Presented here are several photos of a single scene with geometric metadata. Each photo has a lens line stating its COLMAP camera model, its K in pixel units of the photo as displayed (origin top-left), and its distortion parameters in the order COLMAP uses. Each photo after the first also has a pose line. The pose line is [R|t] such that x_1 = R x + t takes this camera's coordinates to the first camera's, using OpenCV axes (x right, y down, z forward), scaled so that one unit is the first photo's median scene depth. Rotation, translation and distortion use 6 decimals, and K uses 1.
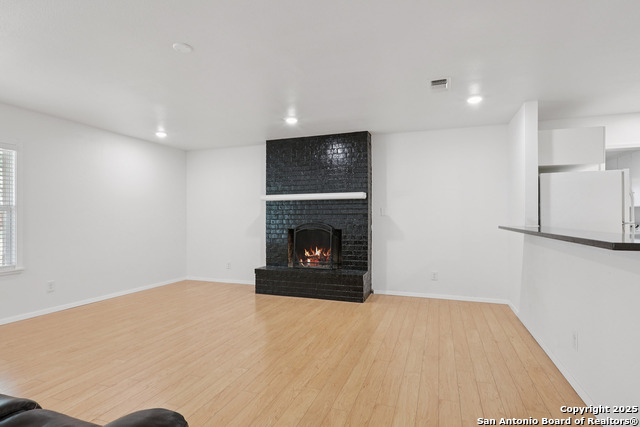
lens RADIAL K [[336.4, 0, 320.9], [0, 336.4, 223.8], [0, 0, 1]] dist [0.001668, 0.000409]
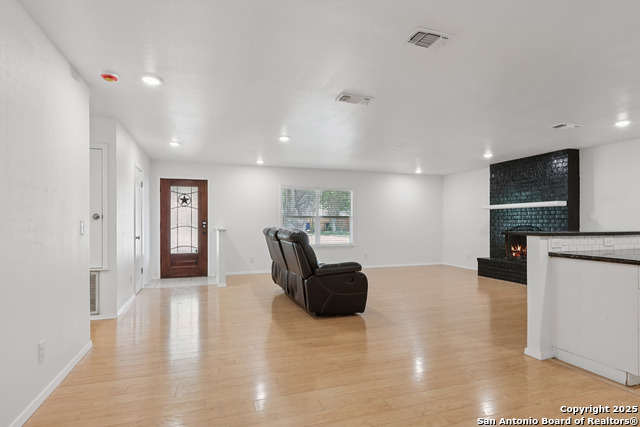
lens RADIAL K [[336.4, 0, 320.9], [0, 336.4, 223.8], [0, 0, 1]] dist [0.001668, 0.000409]
pose [[0.639584, 0.008667, -0.768673, 0.461104], [-0.017945, 0.999832, -0.003658, 0.007799], [0.768512, 0.016133, 0.639632, -0.401347]]
